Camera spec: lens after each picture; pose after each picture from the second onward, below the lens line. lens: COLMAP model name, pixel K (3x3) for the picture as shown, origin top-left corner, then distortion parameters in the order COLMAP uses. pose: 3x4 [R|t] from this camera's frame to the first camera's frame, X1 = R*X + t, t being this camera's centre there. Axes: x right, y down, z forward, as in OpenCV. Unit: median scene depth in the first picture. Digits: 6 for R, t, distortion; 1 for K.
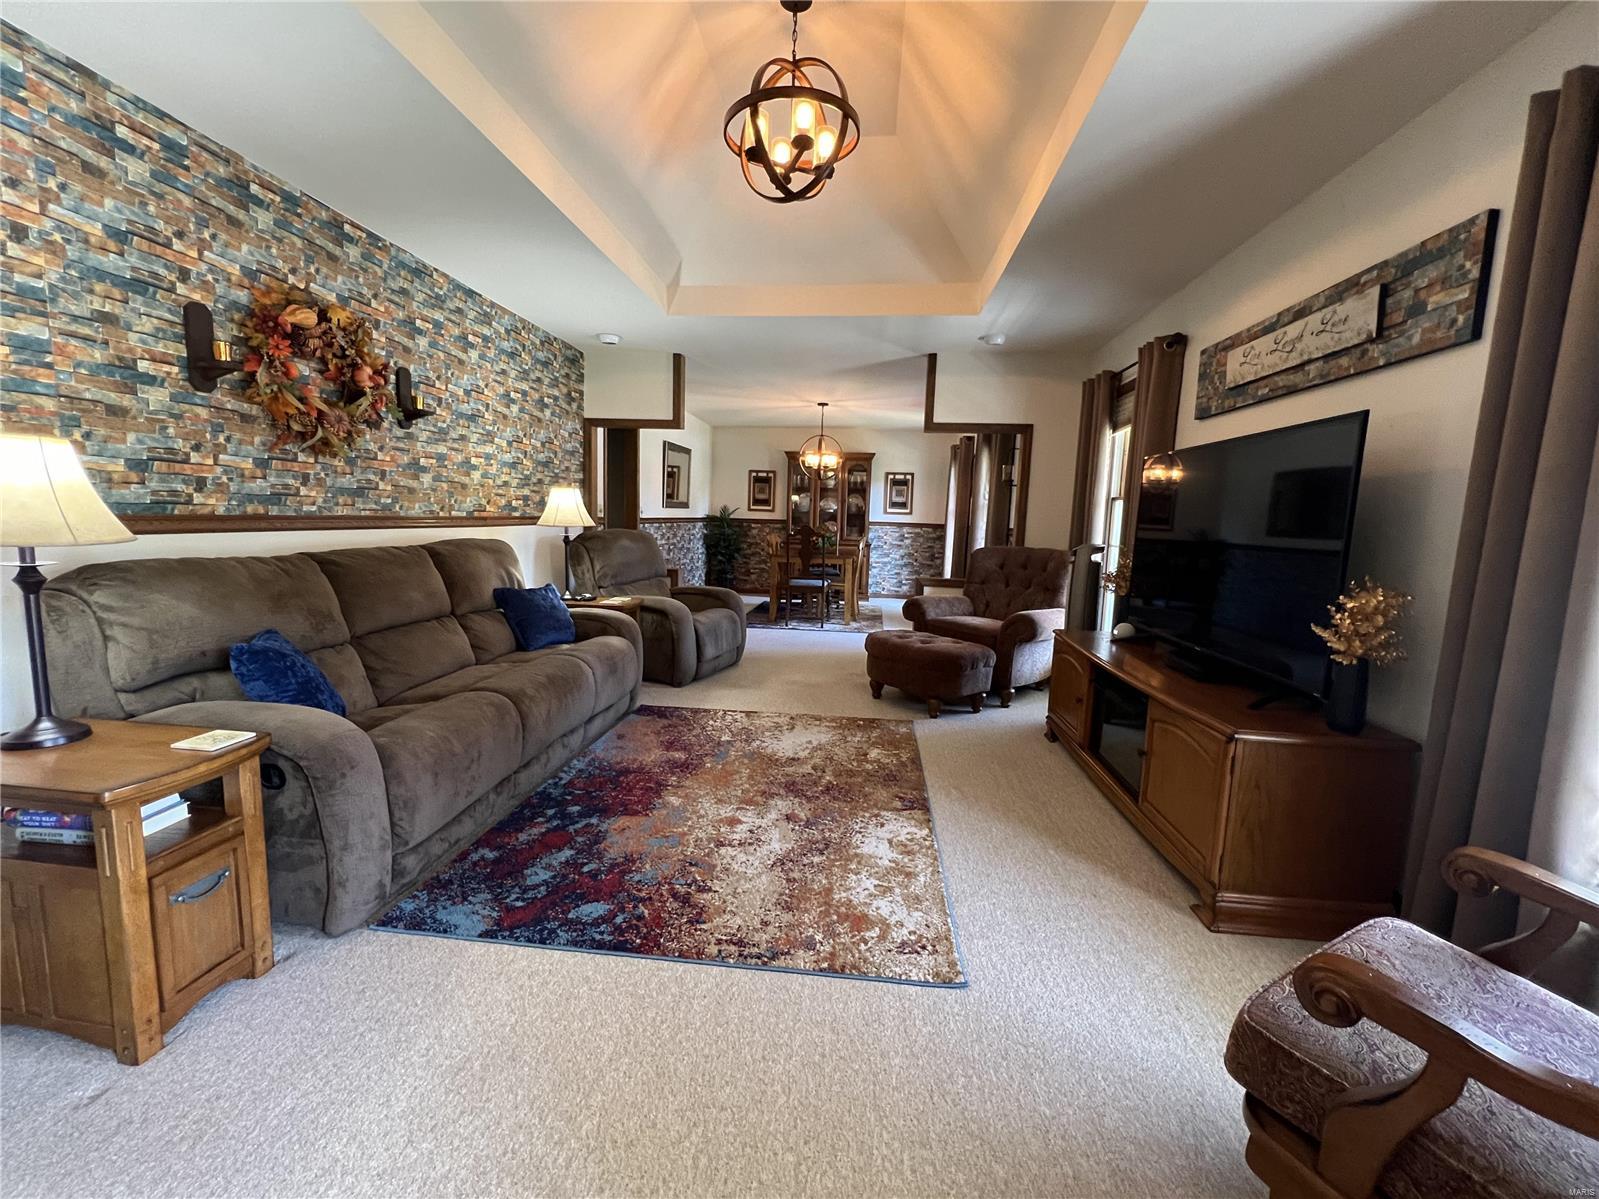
lens RADIAL K [[658.2, 0, 805.1], [0, 658.2, 592.2], [0, 0, 1]] dist [-0.003878, 0.000125]
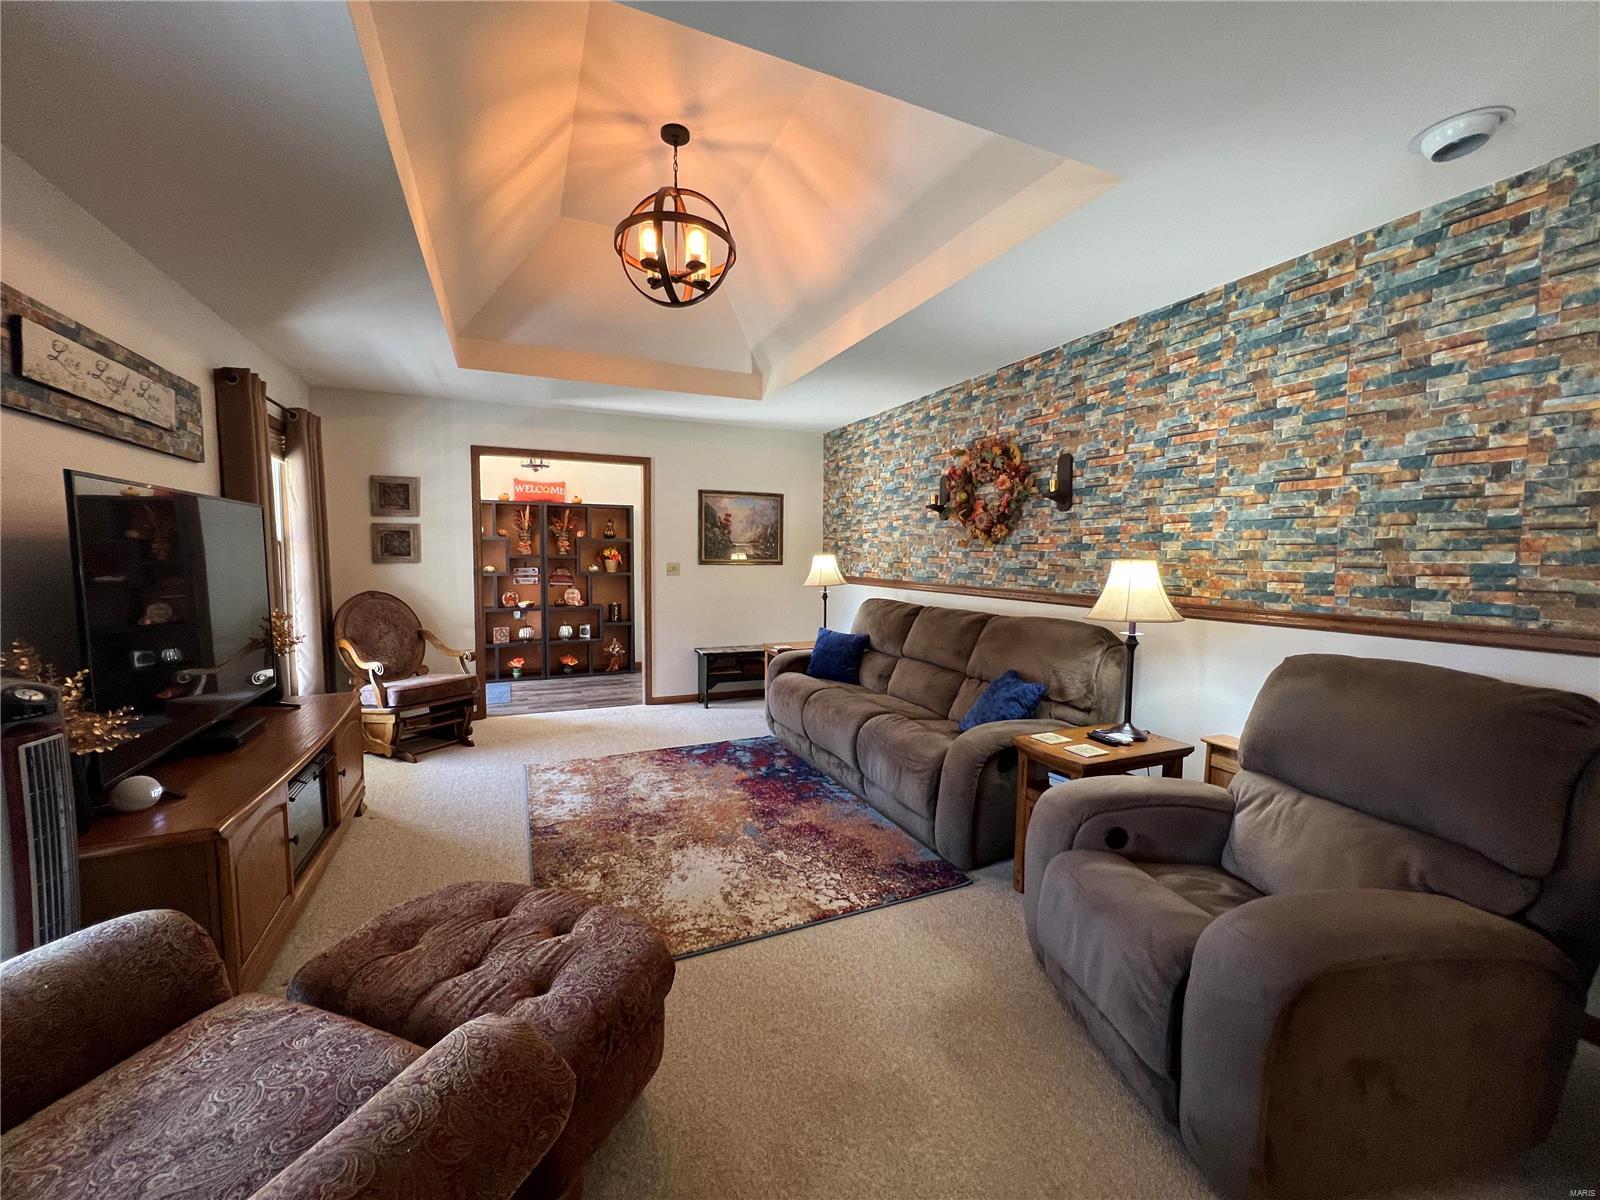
lens RADIAL K [[653.2, 0, 802.1], [0, 653.2, 599.0], [0, 0, 1]] dist [-0.002705, -0.000209]
pose [[-0.868510, -0.000392, -0.495672, 0.318143], [-0.089976, 0.983511, 0.156877, -0.274330], [0.487437, 0.180848, -0.854224, 1.989573]]
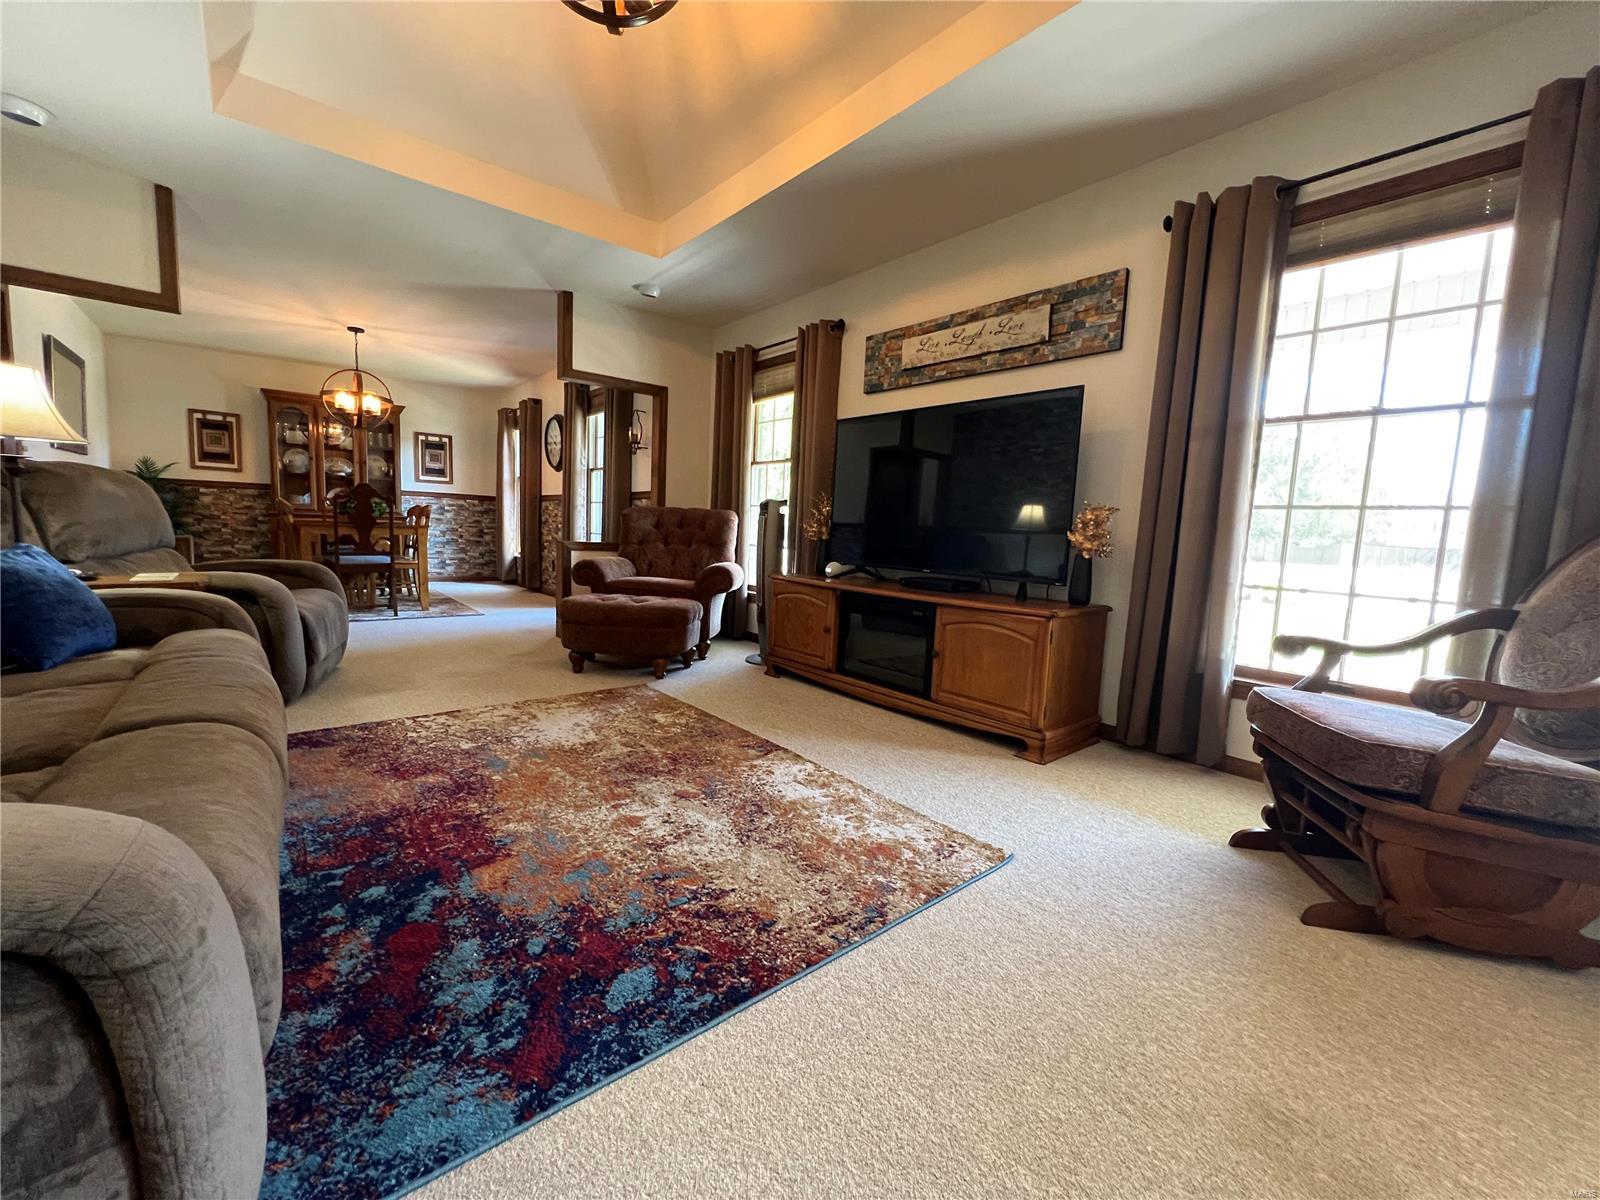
lens RADIAL K [[633.1, 0, 798.2], [0, 633.1, 596.5], [0, 0, 1]] dist [-0.003445, -0.000012]
pose [[0.702697, -0.081283, 0.706831, -0.412374], [0.062476, 0.996665, 0.052502, 0.052569], [-0.708741, 0.007267, 0.705432, 0.293444]]
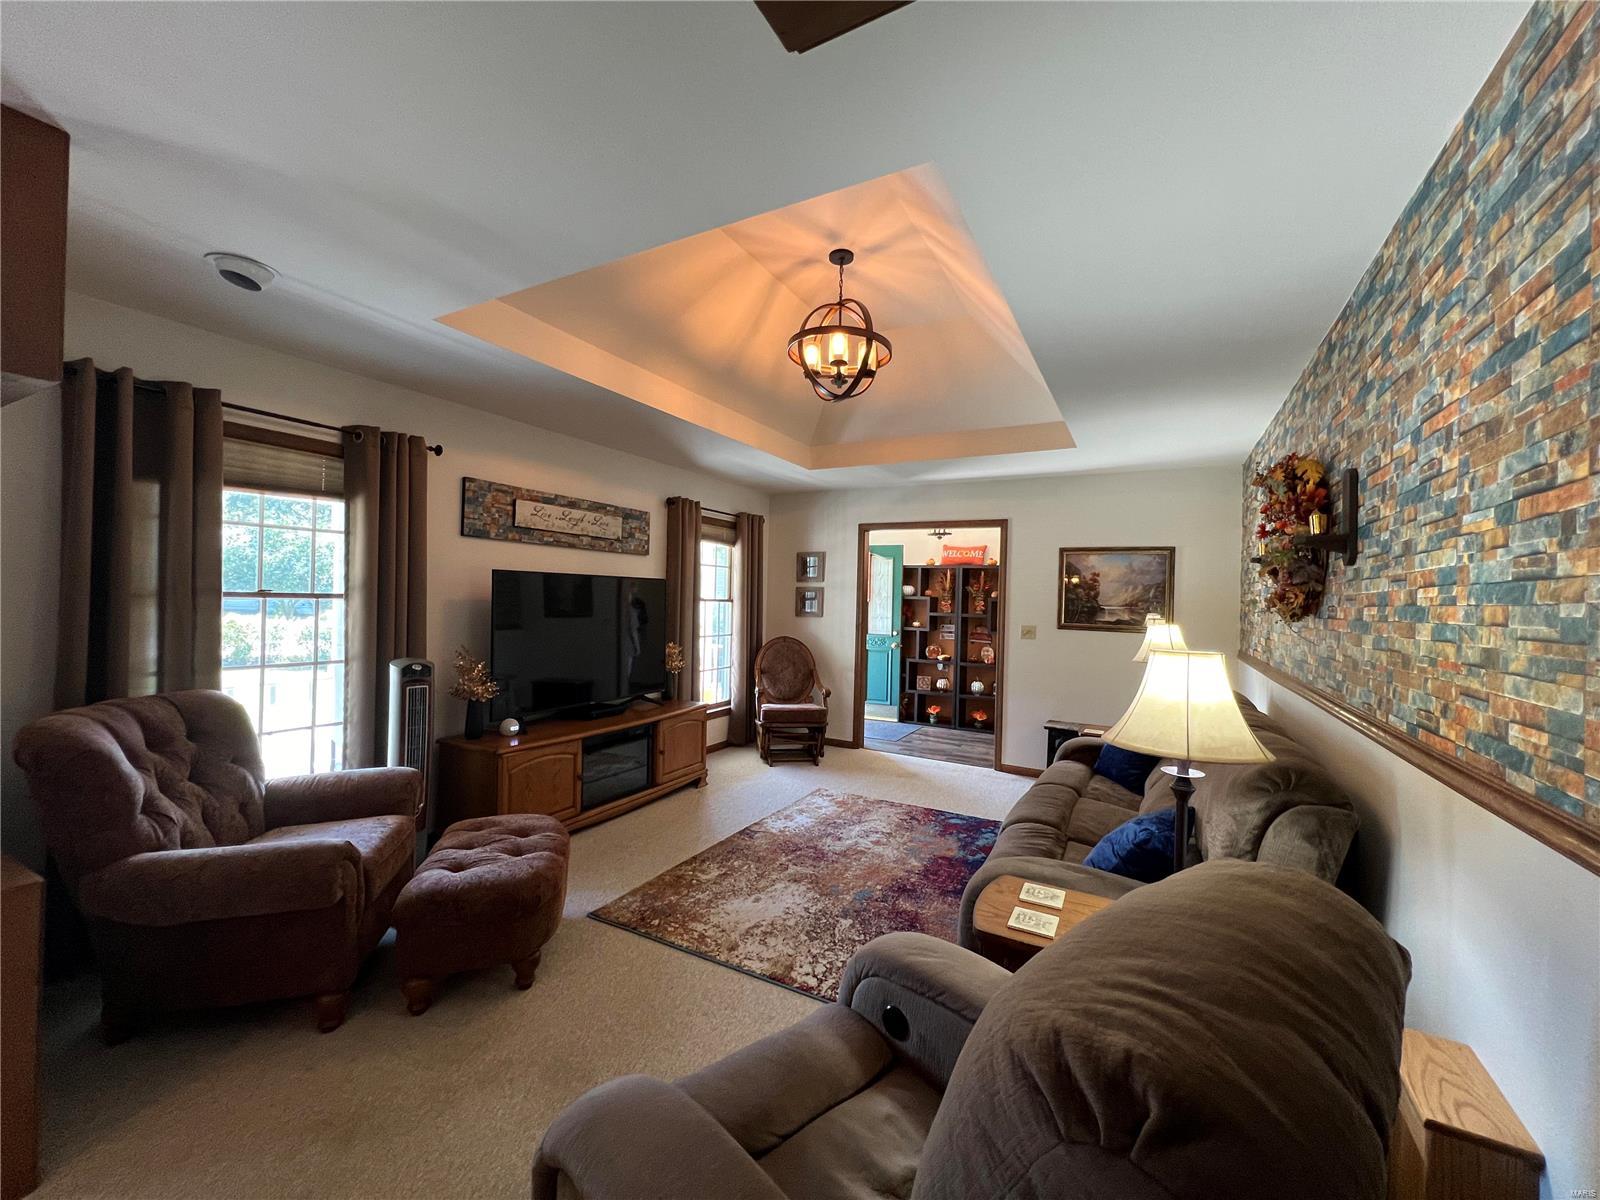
lens RADIAL K [[650.3, 0, 786.1], [0, 650.3, 598.1], [0, 0, 1]] dist [-0.002140, -0.000291]
pose [[-0.909794, -0.053585, 0.411588, -0.438969], [-0.004772, 0.992916, 0.118721, -0.334325], [-0.415034, 0.106047, -0.903604, 2.064927]]
